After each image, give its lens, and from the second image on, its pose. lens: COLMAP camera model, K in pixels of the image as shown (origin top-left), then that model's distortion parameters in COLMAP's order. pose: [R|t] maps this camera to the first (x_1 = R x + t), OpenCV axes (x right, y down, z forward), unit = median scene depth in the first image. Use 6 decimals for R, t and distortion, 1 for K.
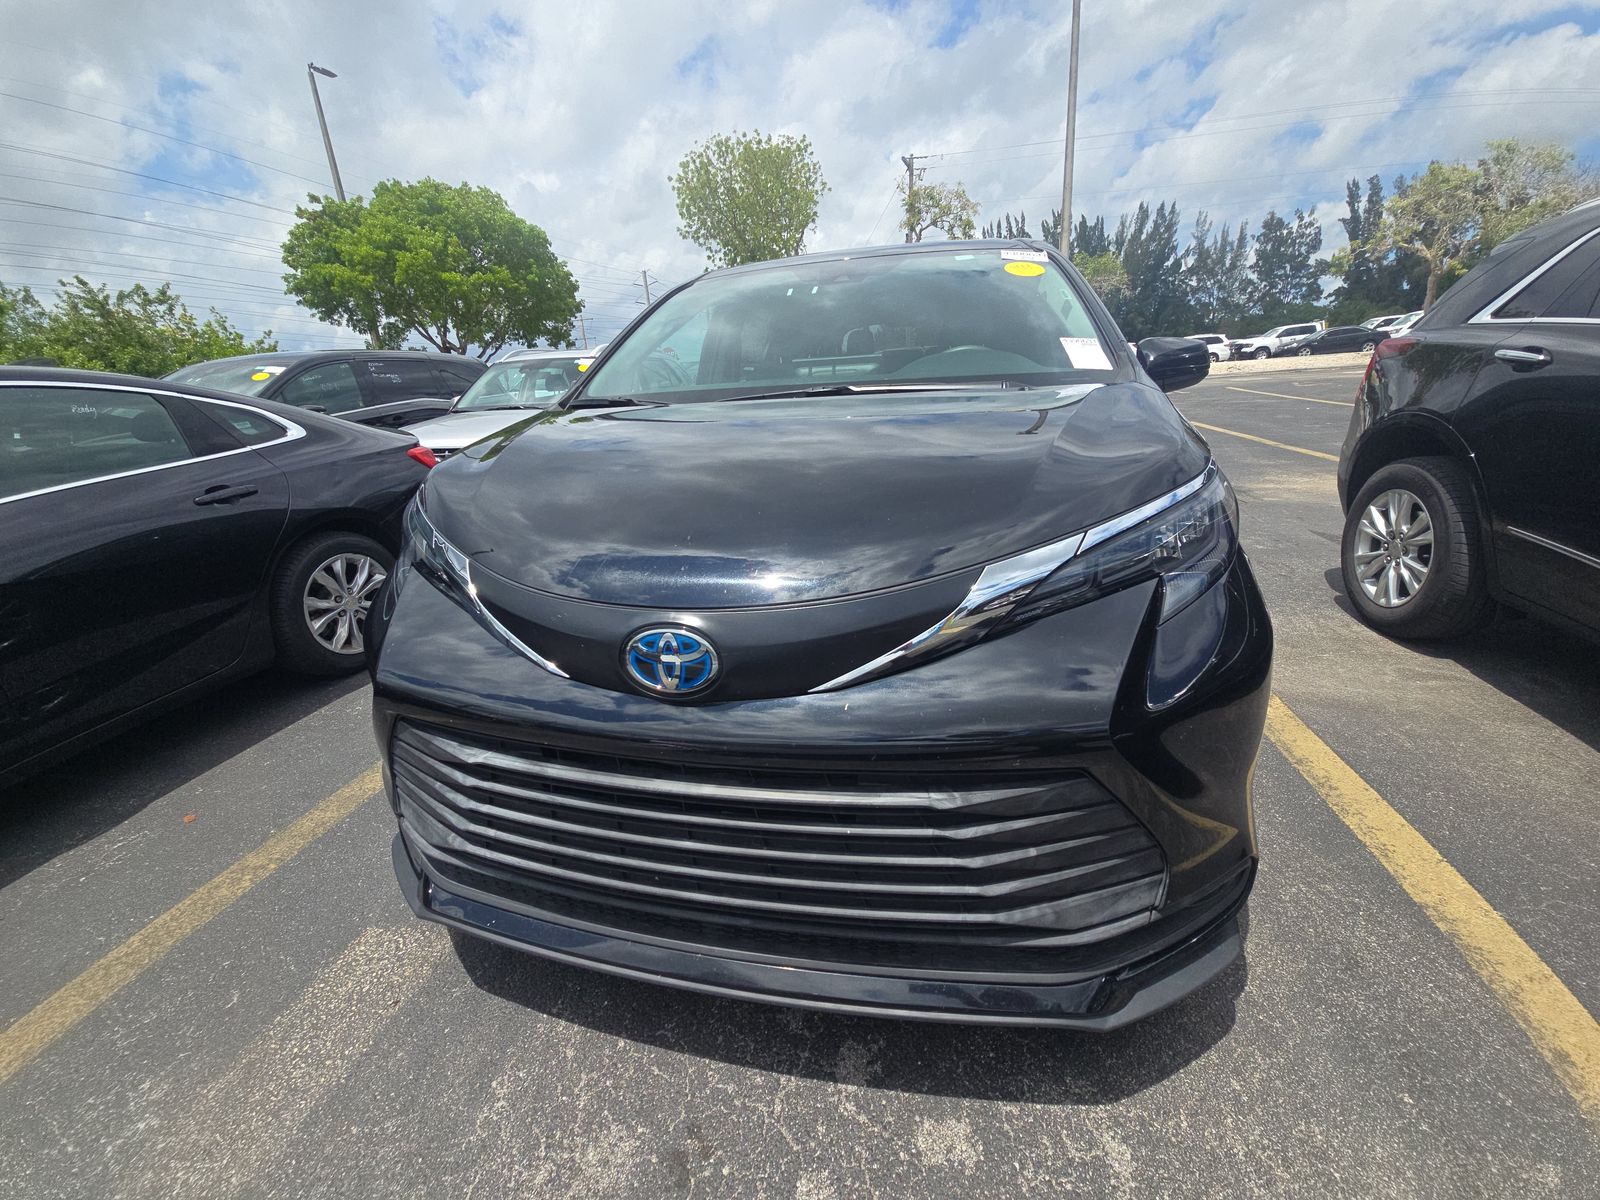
lens RADIAL K [[644.2, 0, 800.0], [0, 644.2, 600.0], [0, 0, 1]] dist [0.024804, -0.017173]
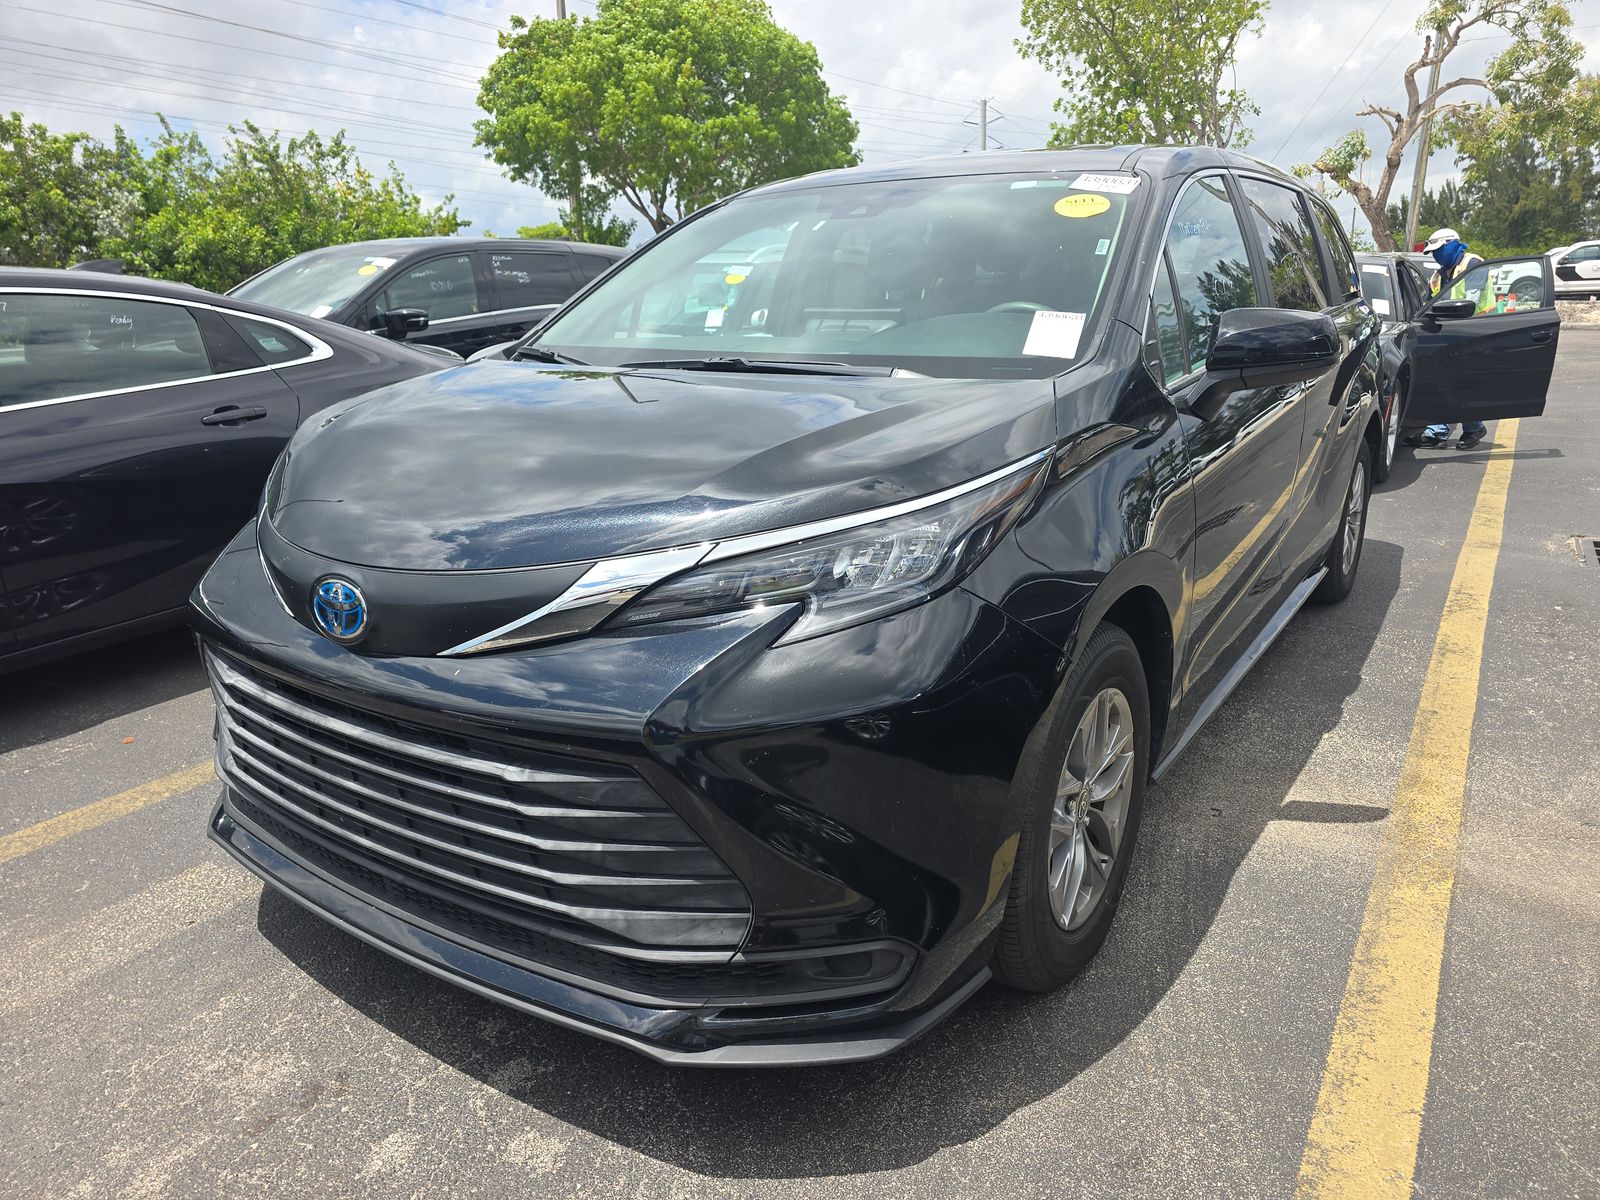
lens RADIAL K [[1092.4, 0, 800.0], [0, 1092.4, 600.0], [0, 0, 1]] dist [0.015215, -0.008335]
pose [[0.931258, 0.139888, -0.336437, 0.248028], [-0.152875, 0.988169, -0.012283, -0.003615], [0.330739, 0.062872, 0.941626, -0.110128]]
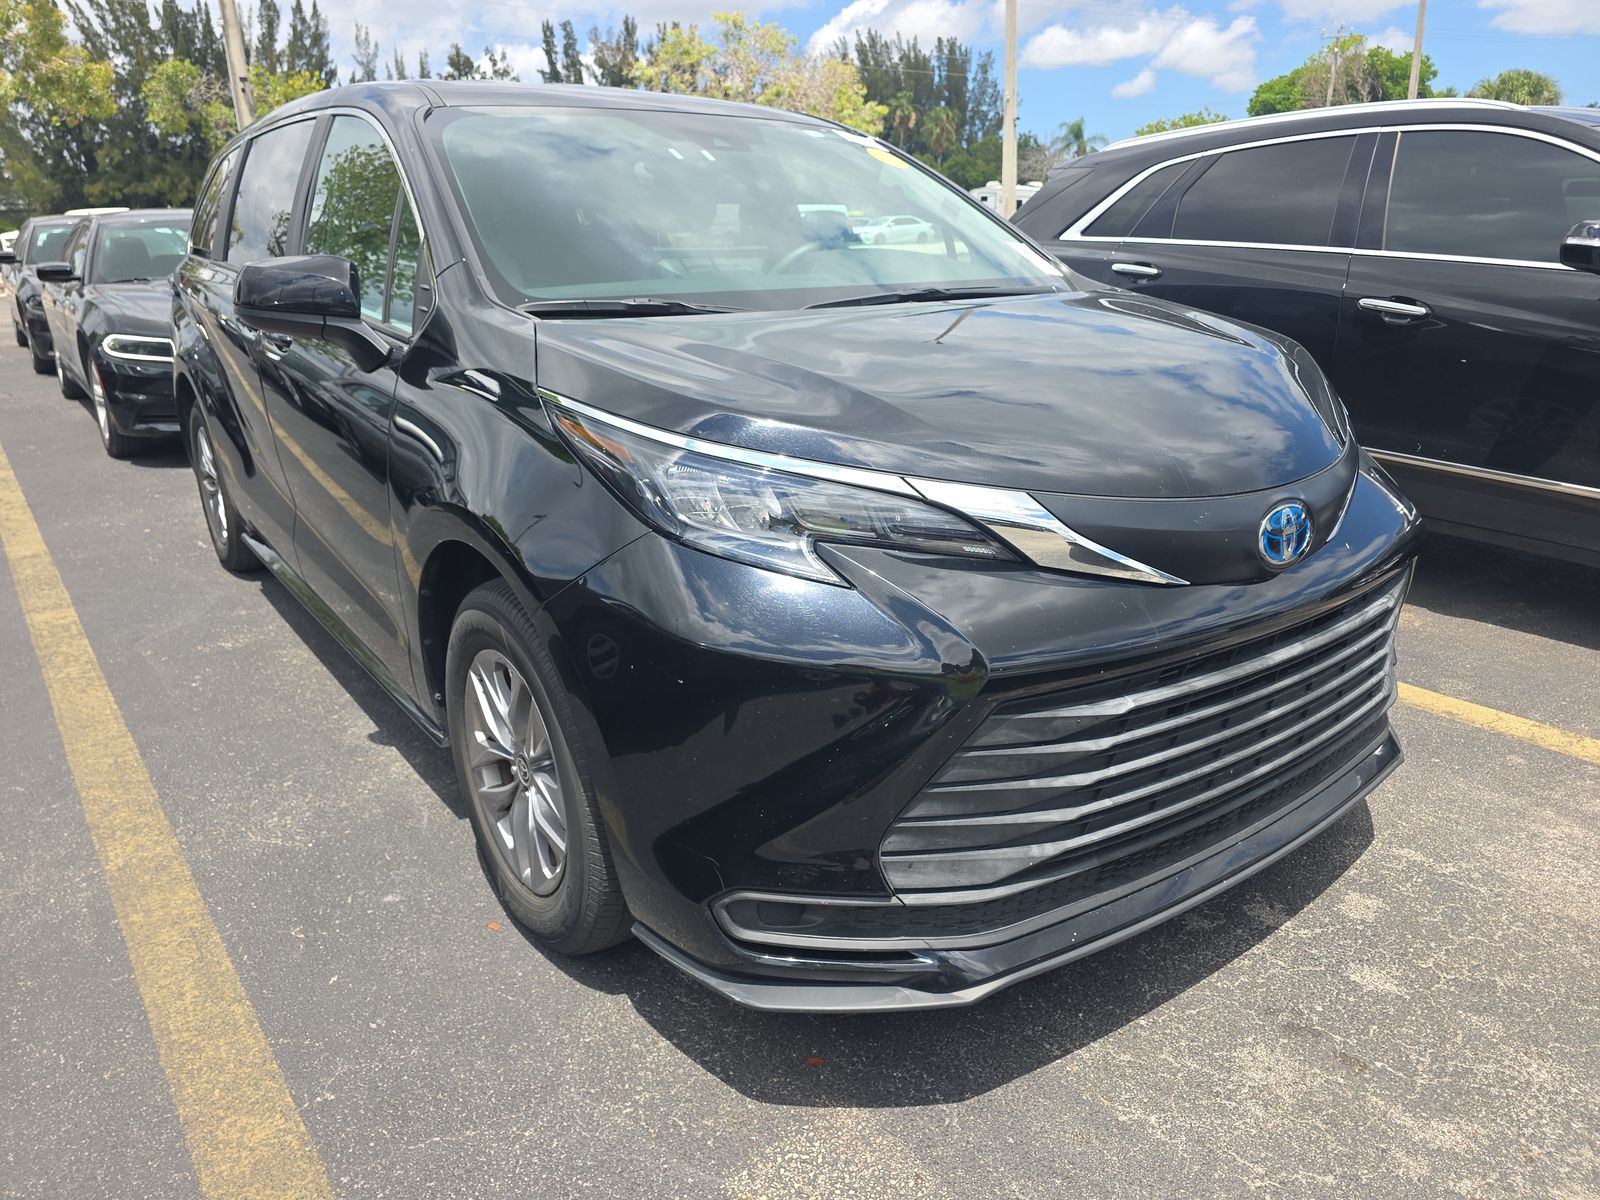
lens RADIAL K [[1092.4, 0, 800.0], [0, 1092.4, 600.0], [0, 0, 1]] dist [0.015215, -0.008335]
pose [[0.642406, -0.193260, 0.741596, -0.448679], [0.222218, 0.973081, 0.061089, -0.019215], [-0.733440, 0.125552, 0.668059, 0.079482]]
